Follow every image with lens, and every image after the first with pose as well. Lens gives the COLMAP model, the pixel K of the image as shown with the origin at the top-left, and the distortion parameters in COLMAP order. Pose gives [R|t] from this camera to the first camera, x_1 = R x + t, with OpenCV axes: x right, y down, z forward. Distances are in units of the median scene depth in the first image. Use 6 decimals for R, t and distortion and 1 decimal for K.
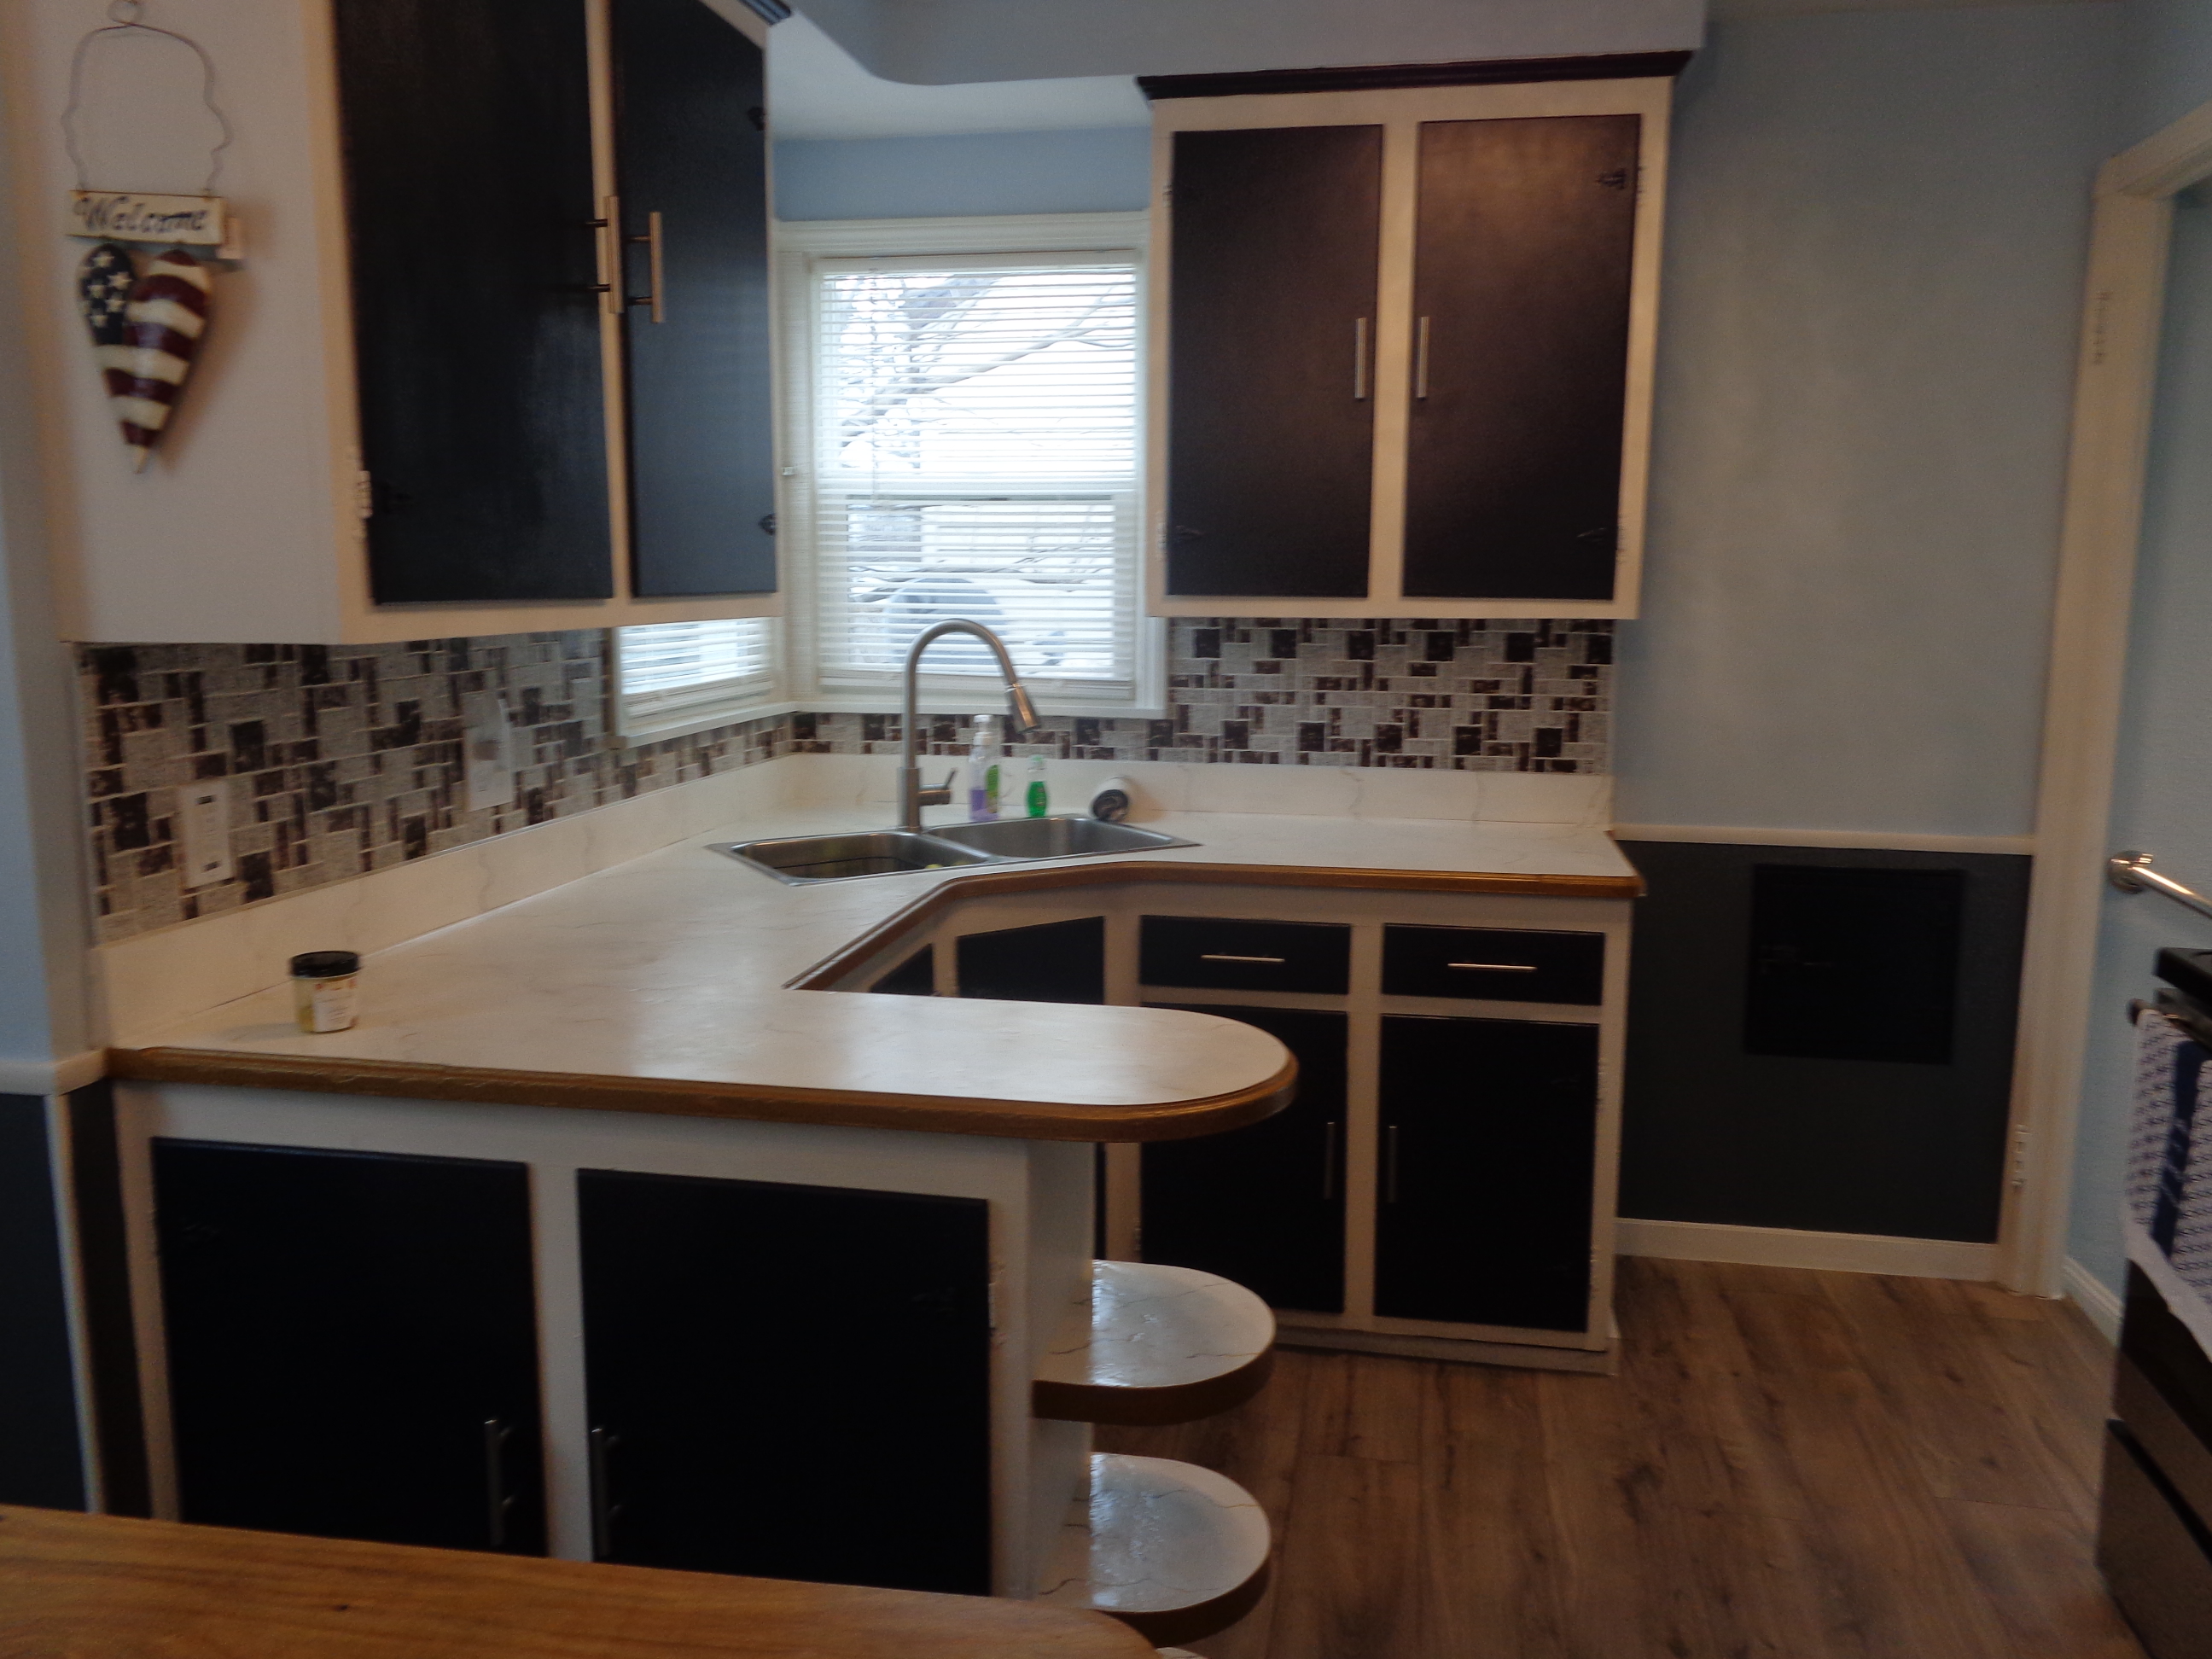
lens RADIAL K [[1669.7, 0, 1118.7], [0, 1669.7, 807.5], [0, 0, 1]] dist [0.000053, 0.009395]
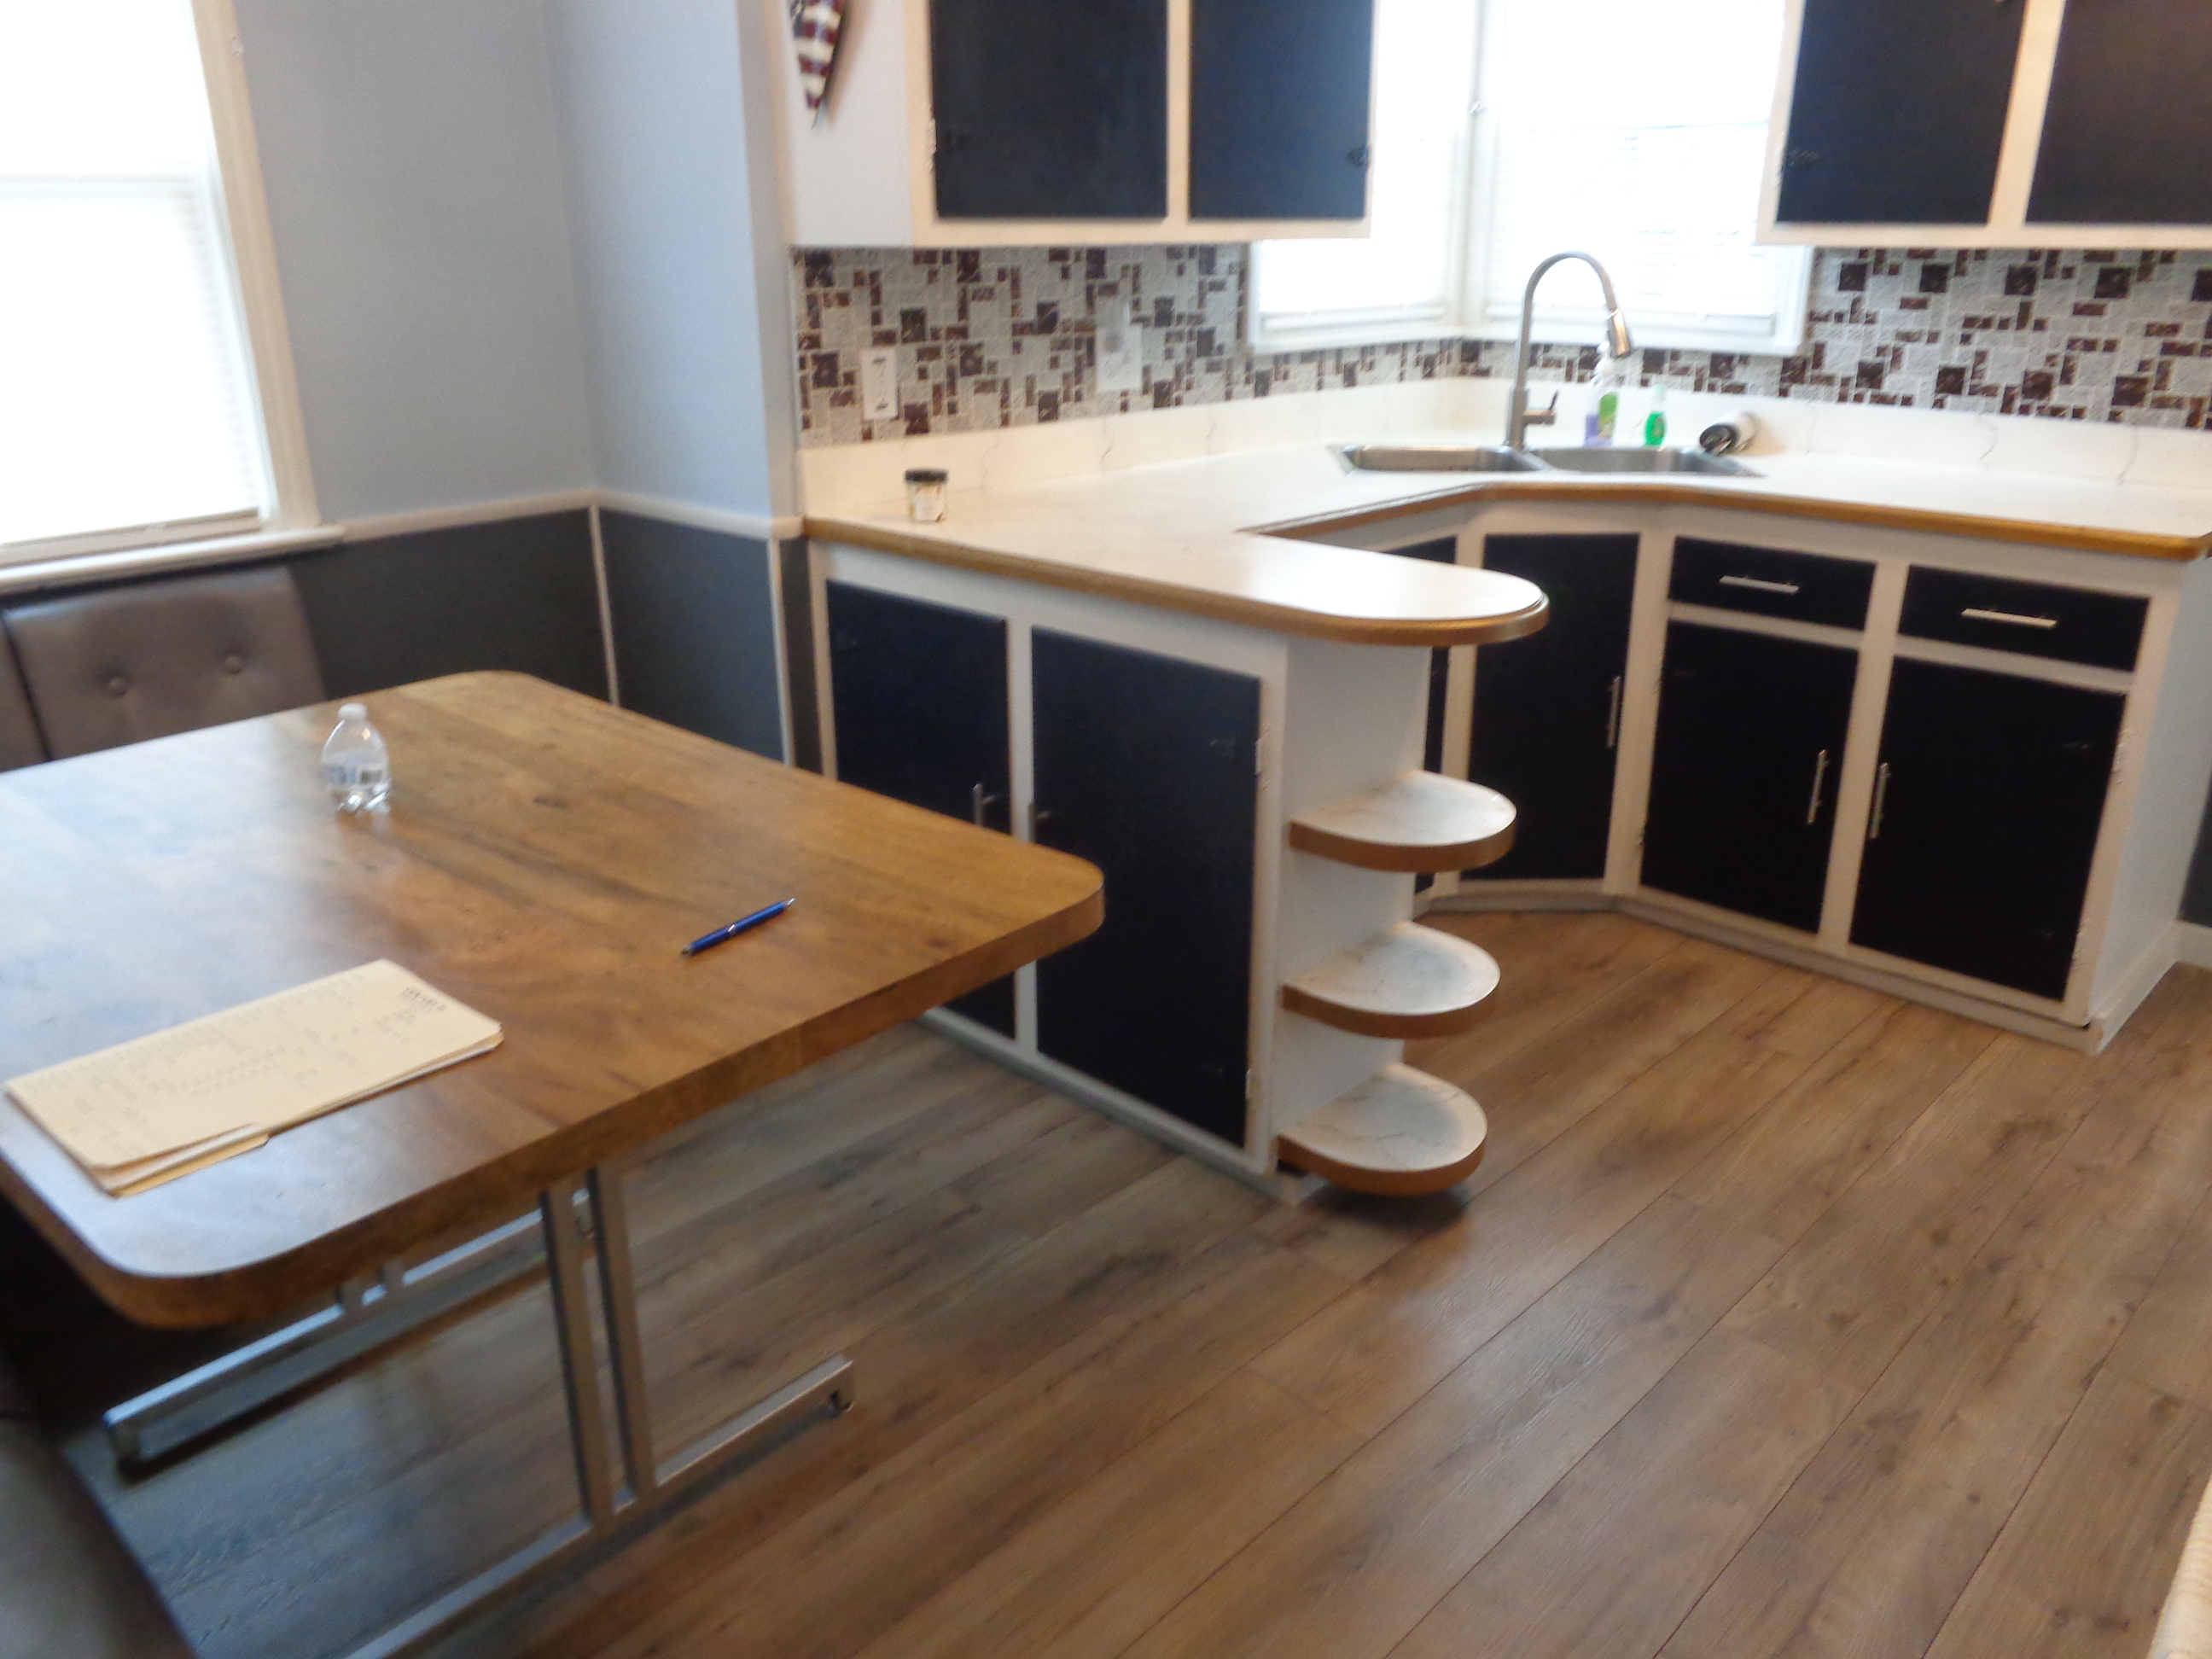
lens RADIAL K [[1669.7, 0, 1113.4], [0, 1669.7, 816.3], [0, 0, 1]] dist [0.000053, 0.009395]
pose [[0.835787, 0.182228, -0.517932, 0.372257], [-0.074674, 0.972278, 0.221583, 0.035552], [0.543953, -0.146520, 0.826225, -0.133890]]
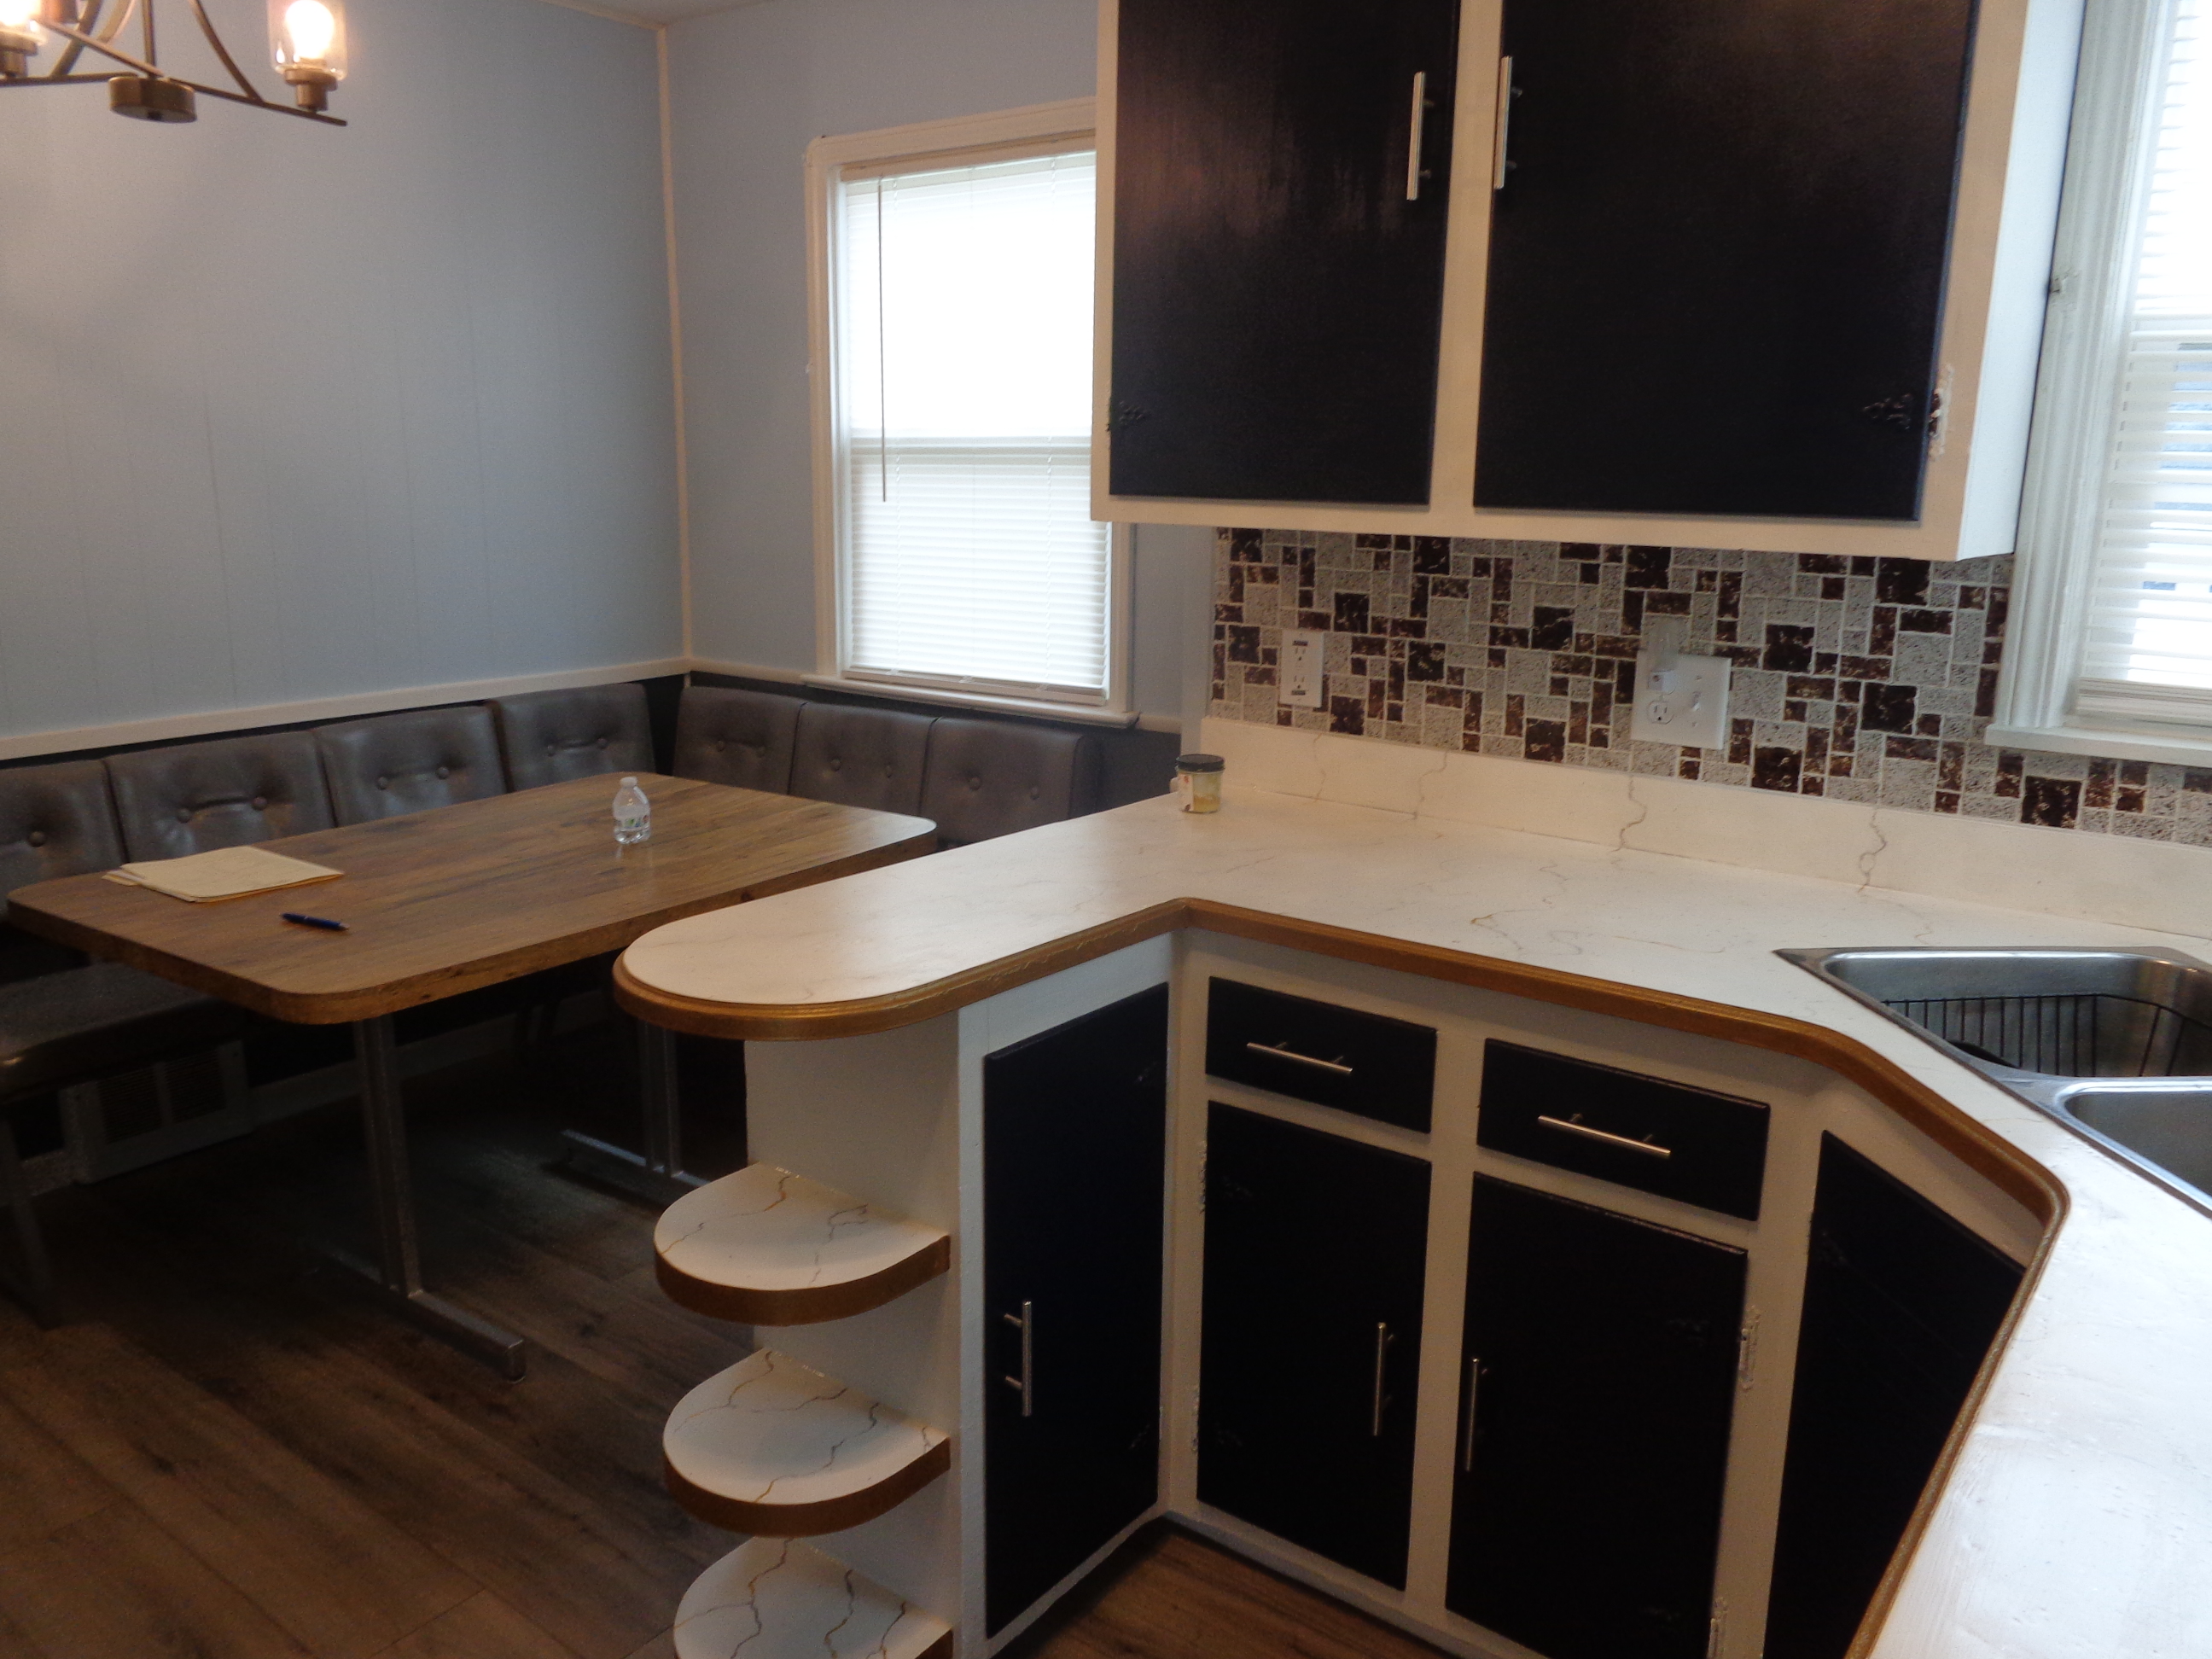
lens RADIAL K [[1669.7, 0, 1111.4], [0, 1669.7, 811.4], [0, 0, 1]] dist [0.000053, 0.009395]
pose [[-0.451956, 0.185195, -0.872604, 0.578510], [-0.137616, 0.952026, 0.273328, -0.177833], [0.881361, 0.243616, -0.404788, 1.151466]]
